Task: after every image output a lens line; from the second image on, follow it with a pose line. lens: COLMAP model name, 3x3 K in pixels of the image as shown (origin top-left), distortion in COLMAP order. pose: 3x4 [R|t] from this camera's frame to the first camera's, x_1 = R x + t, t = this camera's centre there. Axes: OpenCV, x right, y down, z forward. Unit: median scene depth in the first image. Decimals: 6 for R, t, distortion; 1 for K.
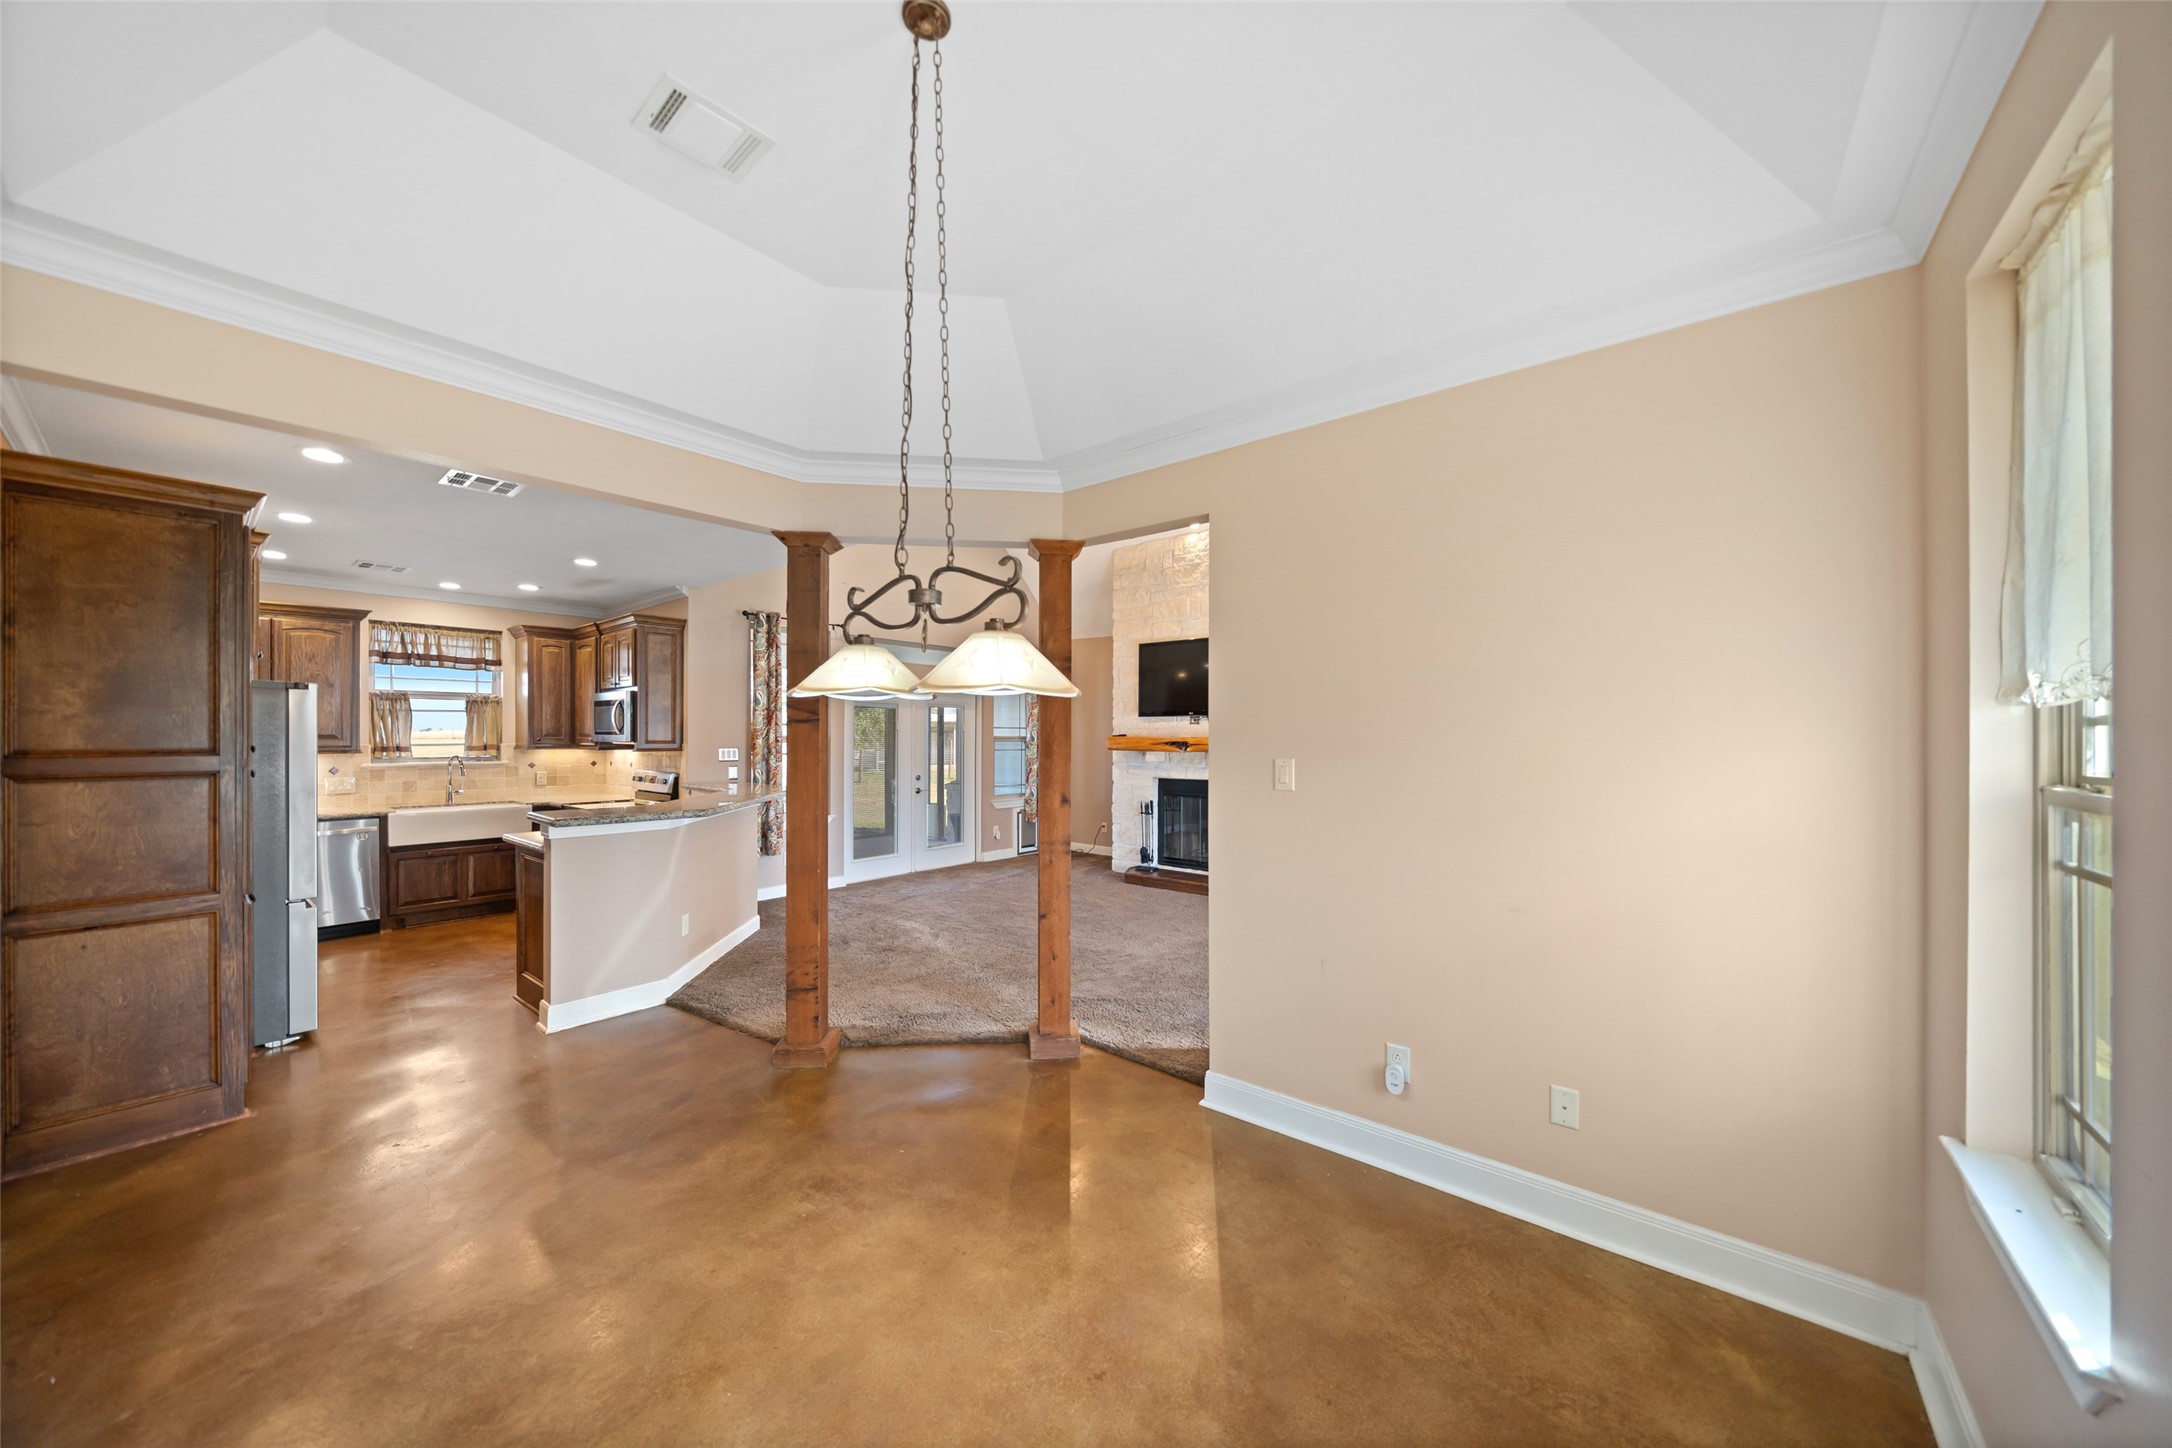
lens RADIAL K [[750.8, 0, 1091.1], [0, 750.8, 736.5], [0, 0, 1]] dist [-0.001246, -0.000039]
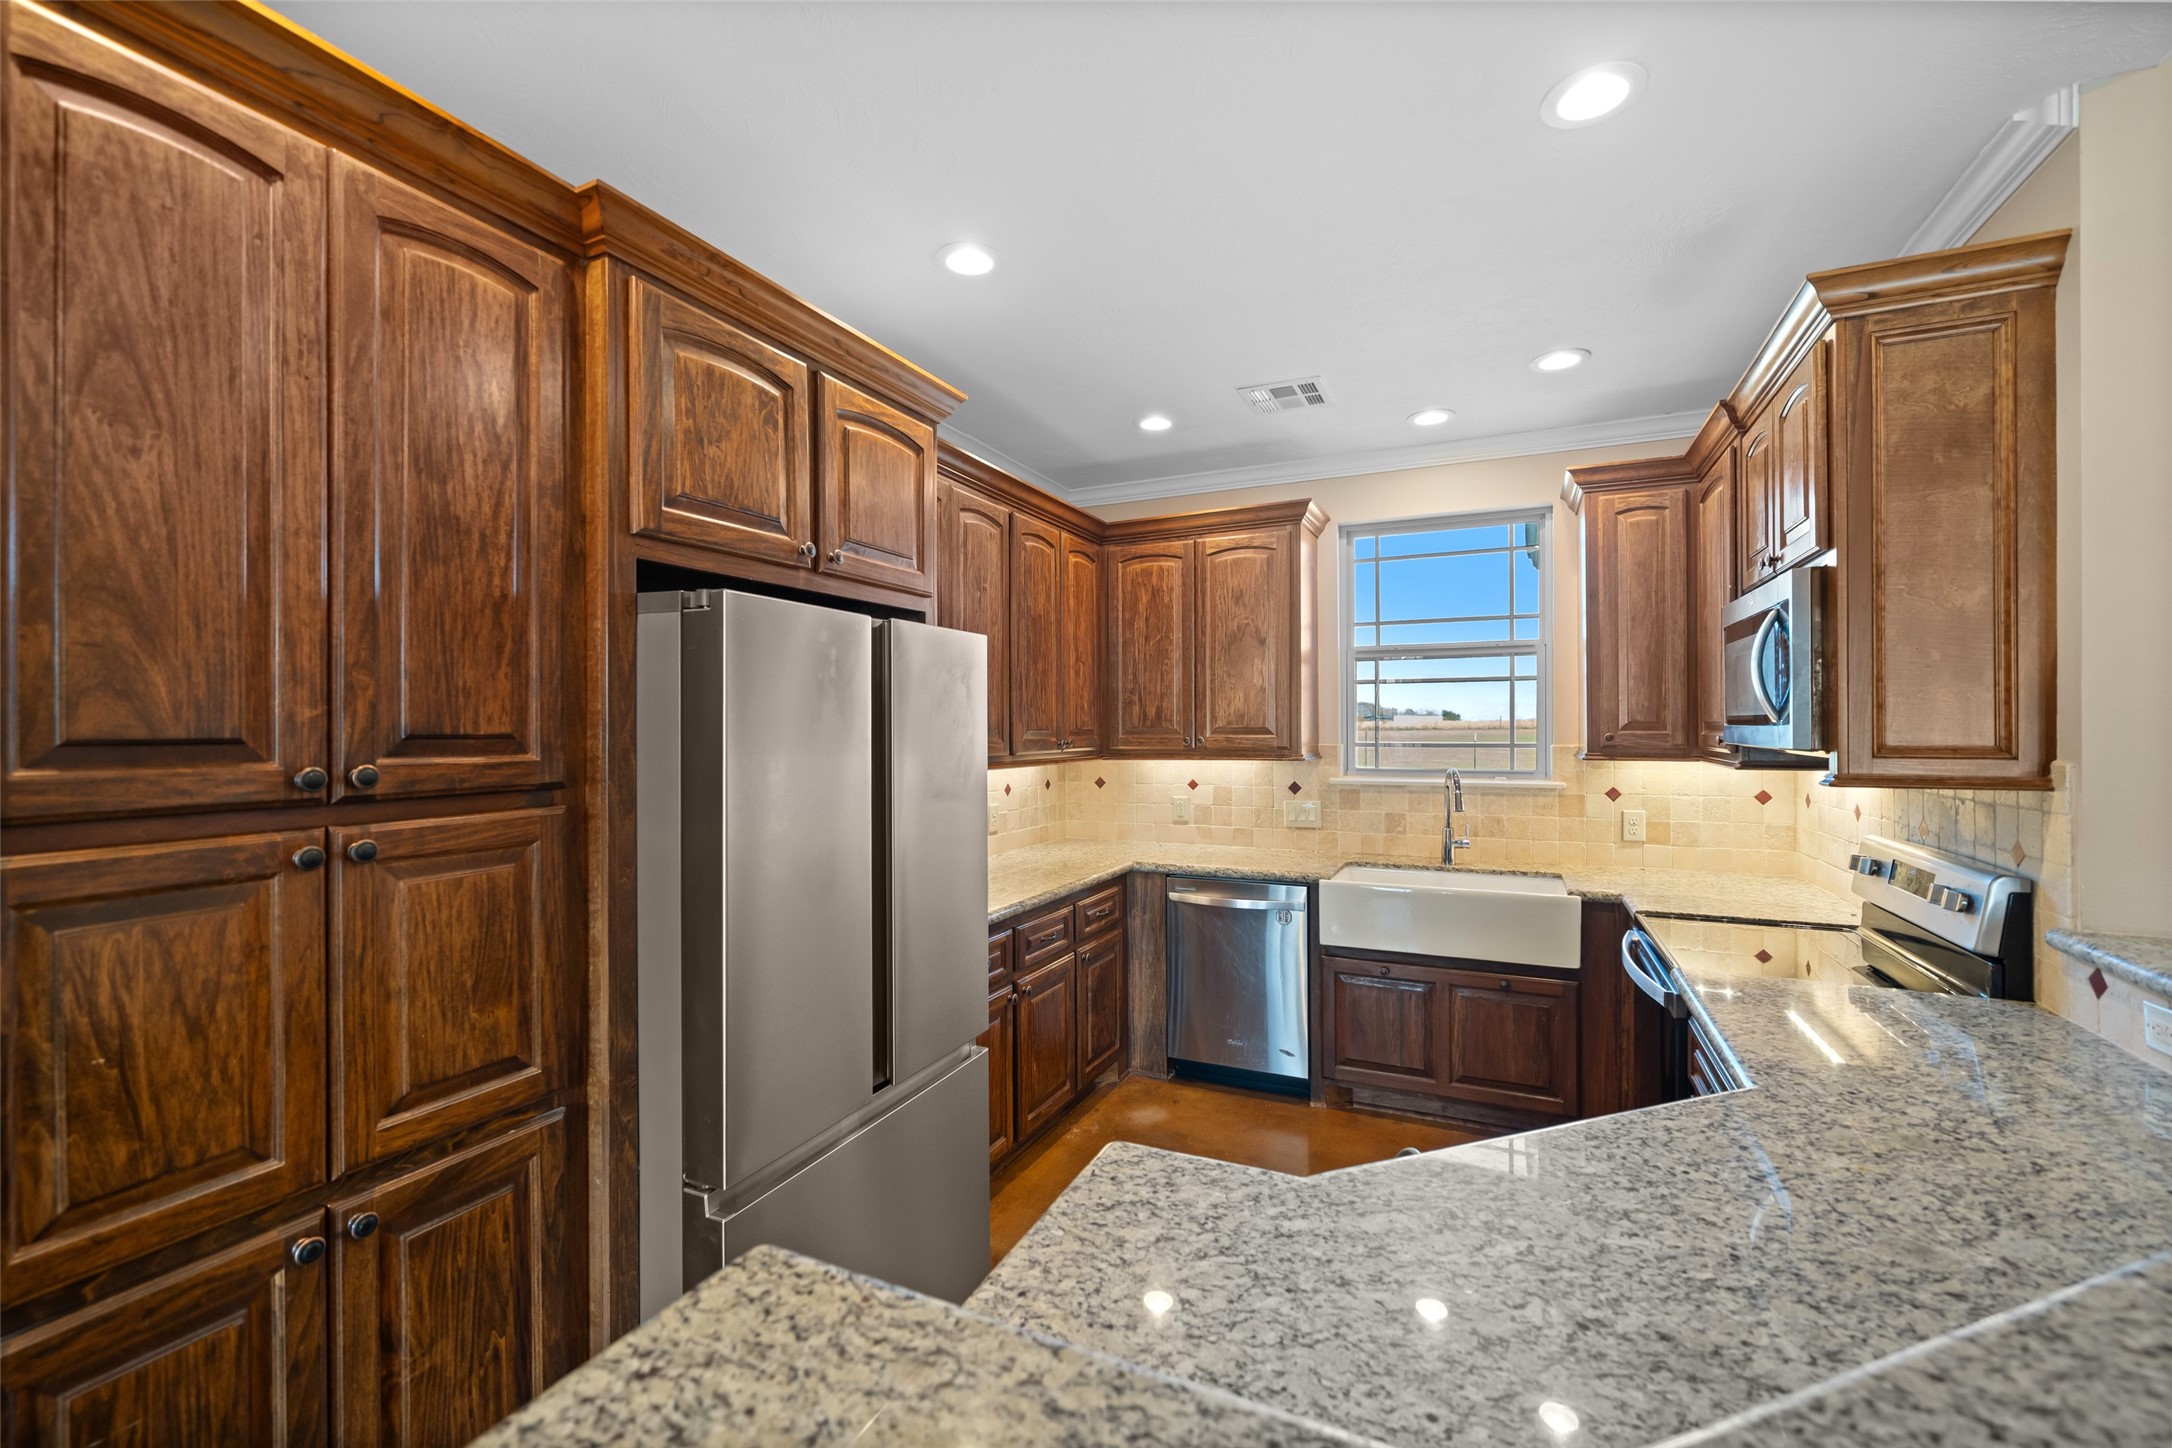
lens RADIAL K [[899.4, 0, 1086.0], [0, 899.4, 724.0], [0, 0, 1]] dist [-0.000410, -0.000089]
pose [[0.241322, -0.004563, -0.970434, -0.340033], [0.002925, 0.999988, -0.003975, -0.001959], [0.970441, -0.001880, 0.241333, 0.630624]]
